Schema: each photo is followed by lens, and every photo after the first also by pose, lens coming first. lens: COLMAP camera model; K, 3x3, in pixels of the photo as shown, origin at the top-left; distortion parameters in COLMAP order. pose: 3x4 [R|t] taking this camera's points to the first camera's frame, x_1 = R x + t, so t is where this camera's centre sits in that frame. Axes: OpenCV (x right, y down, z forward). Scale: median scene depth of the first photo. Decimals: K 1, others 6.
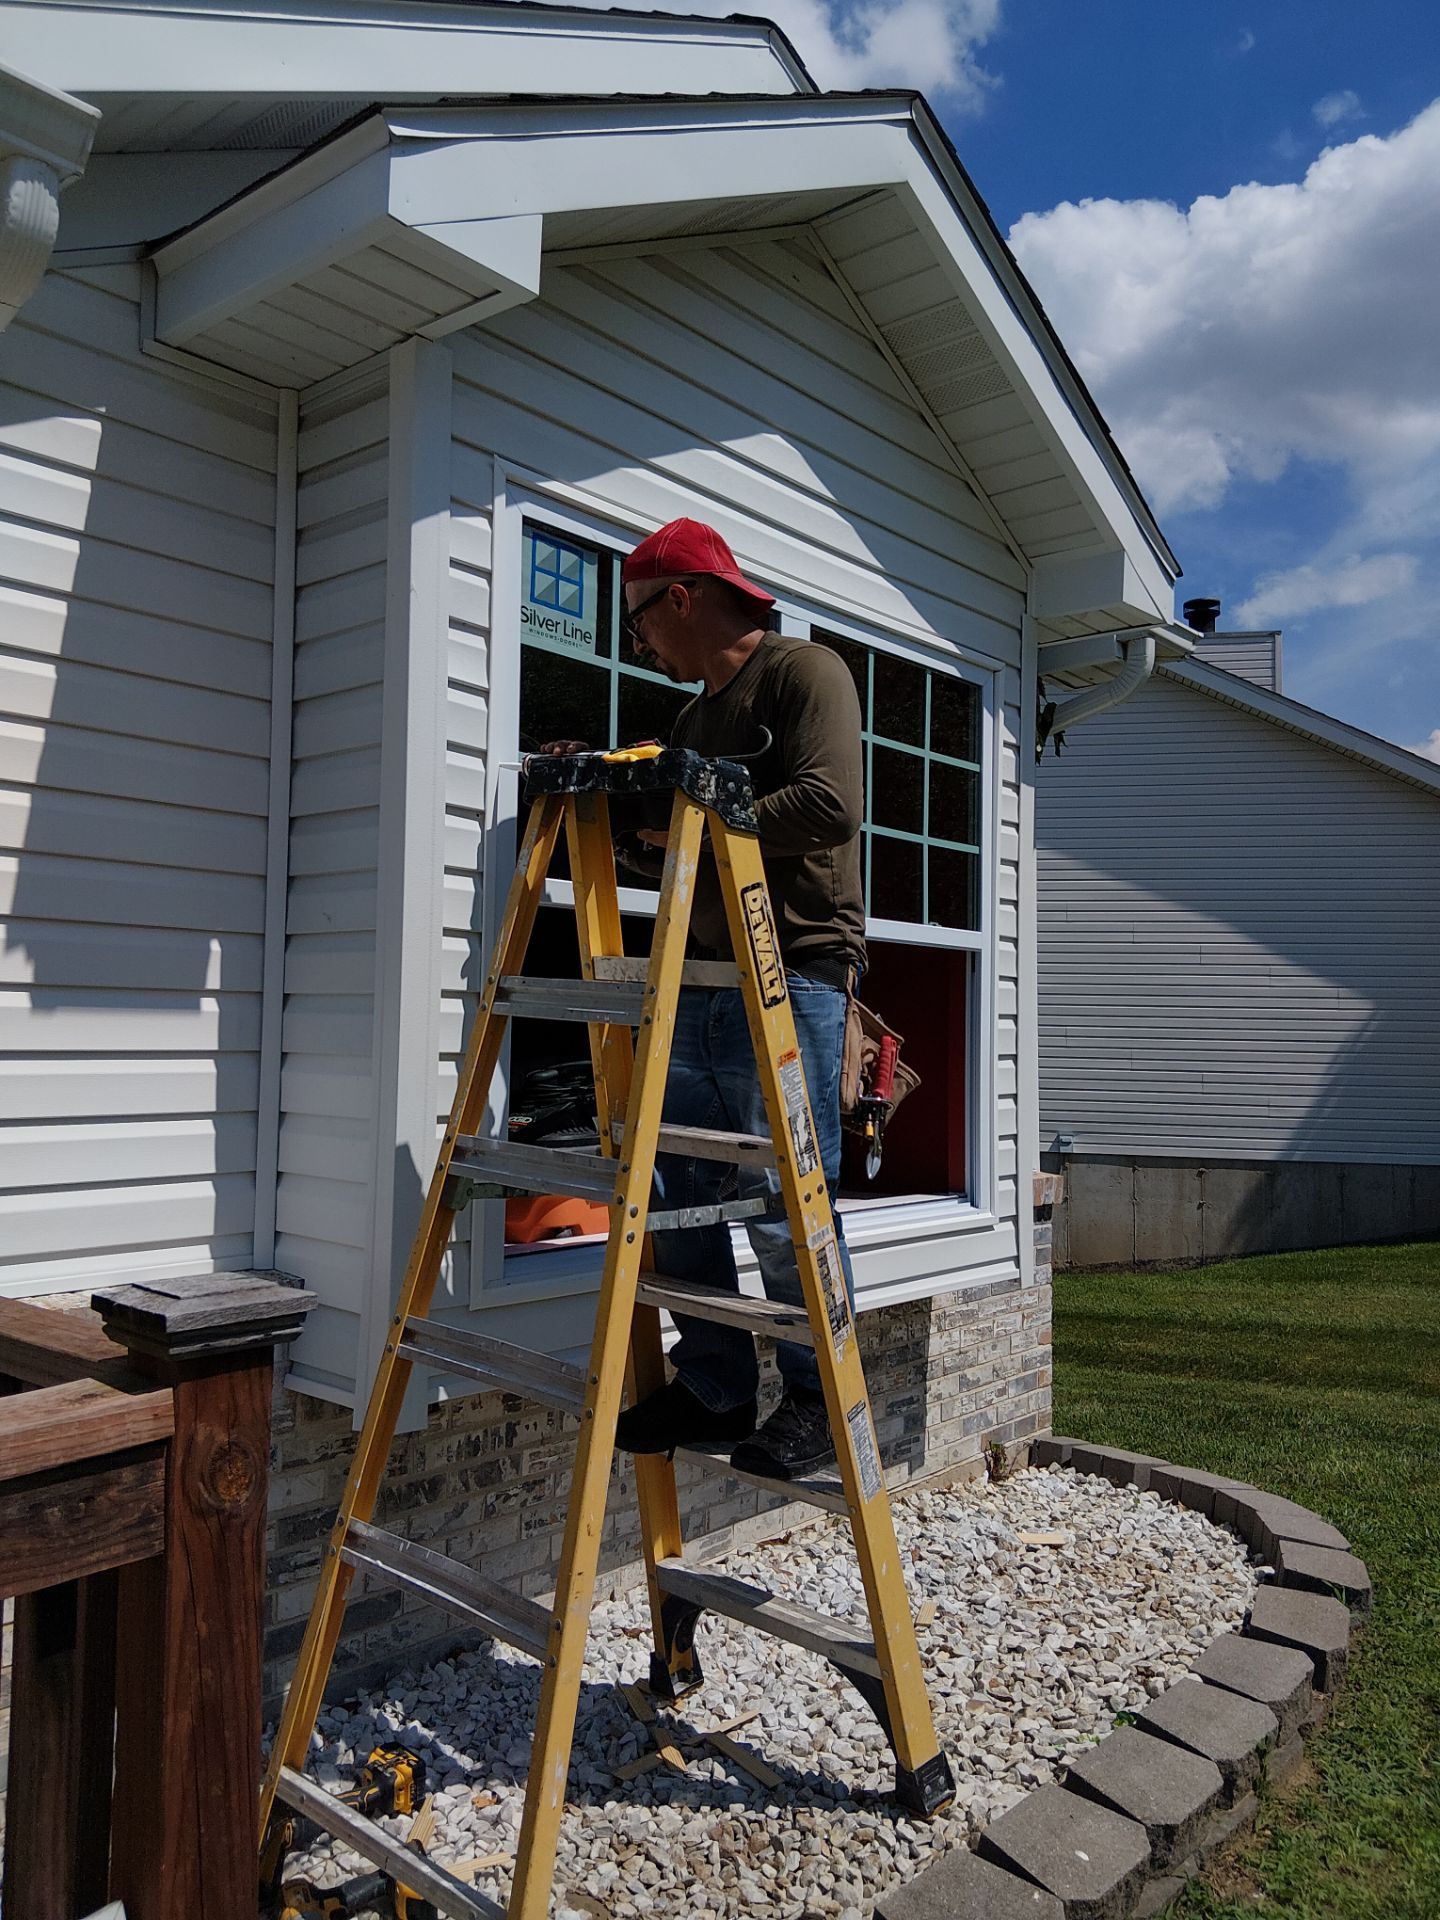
lens RADIAL K [[1438.8, 0, 690.7], [0, 1438.8, 942.5], [0, 0, 1]] dist [0.115970, -0.216515]
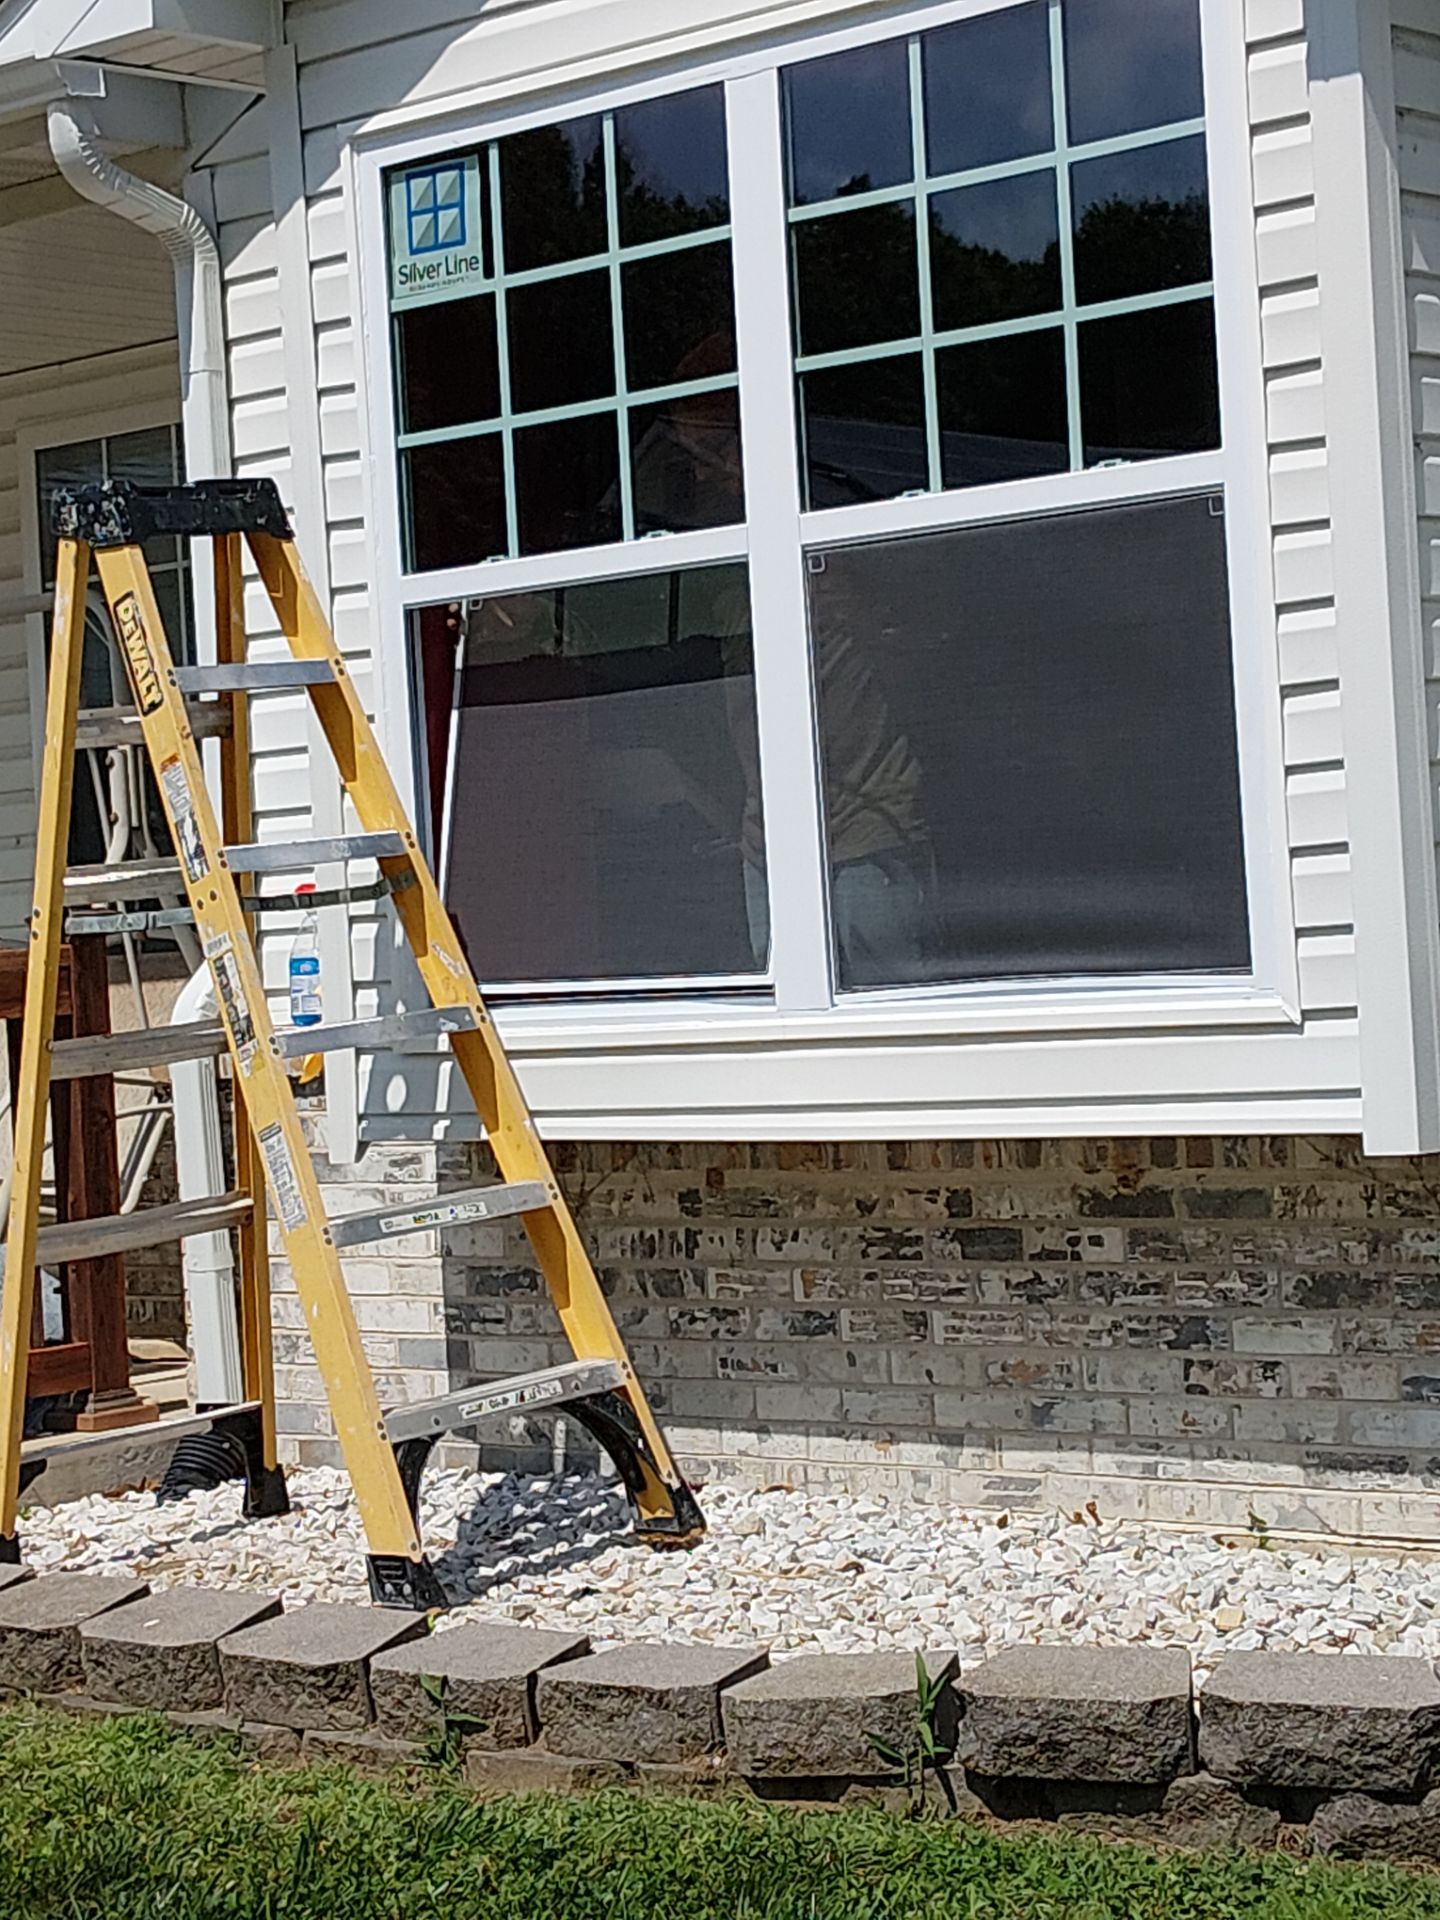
lens RADIAL K [[3836.5, 0, 720.0], [0, 3836.5, 960.0], [0, 0, 1]] dist [0.035251, 0.472475]
pose [[-0.001326, -0.023898, -0.999714, 1.996076], [0.110715, 0.993565, -0.023898, 0.237488], [0.993851, -0.110715, 0.001328, 1.037317]]
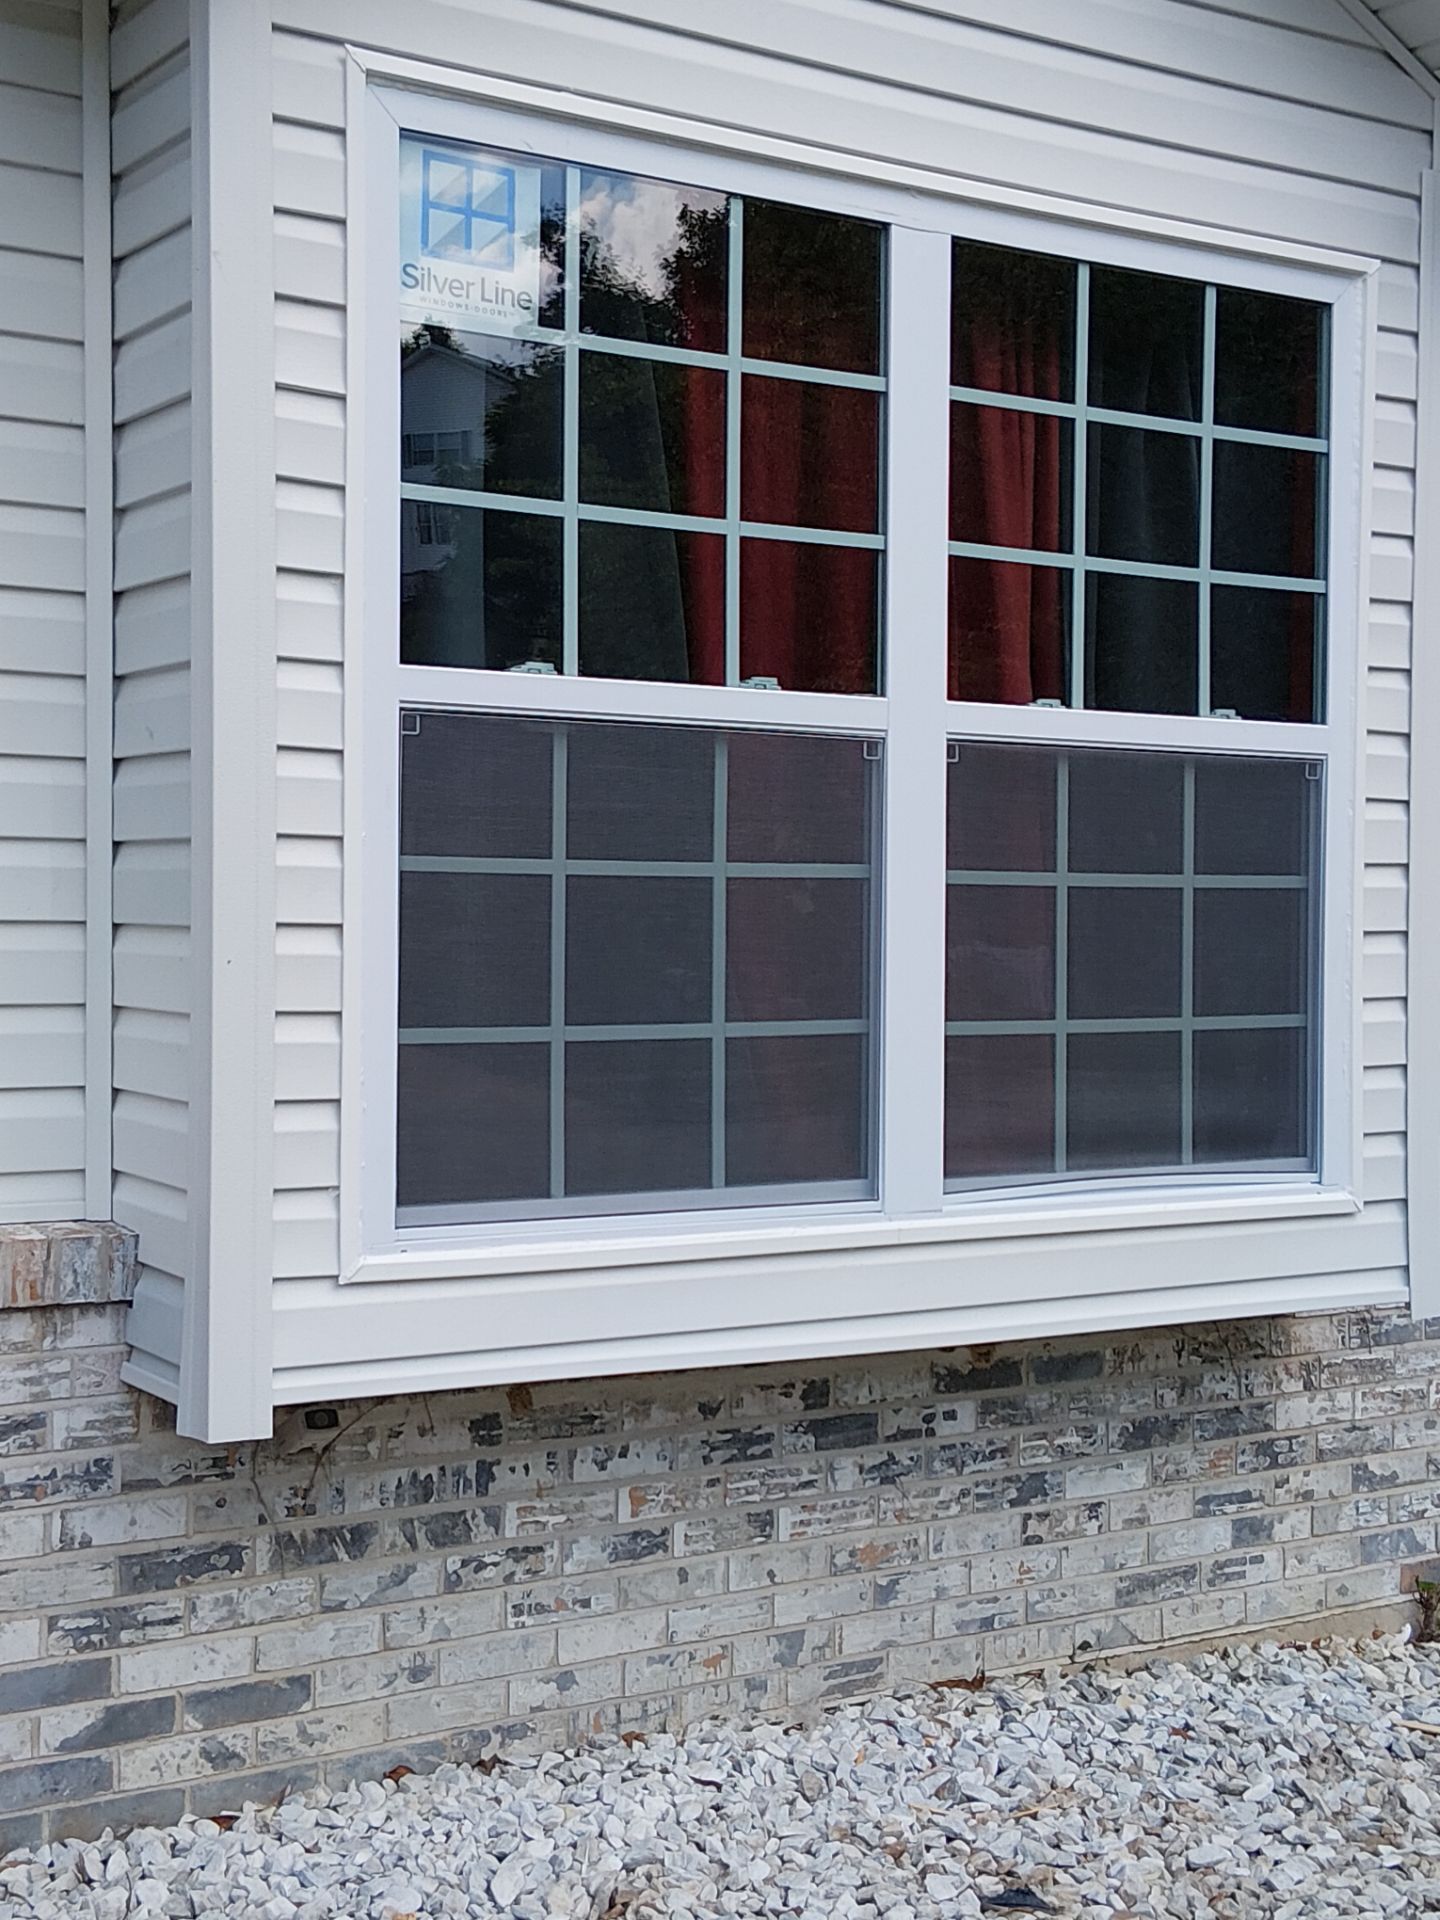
lens RADIAL K [[2517.1, 0, 644.2], [0, 2517.1, 929.1], [0, 0, 1]] dist [0.084045, -0.050967]
pose [[0.957575, -0.008469, -0.288058, 0.298428], [0.026009, 0.998029, 0.057118, 0.012186], [0.287007, -0.062187, 0.955908, -0.108801]]
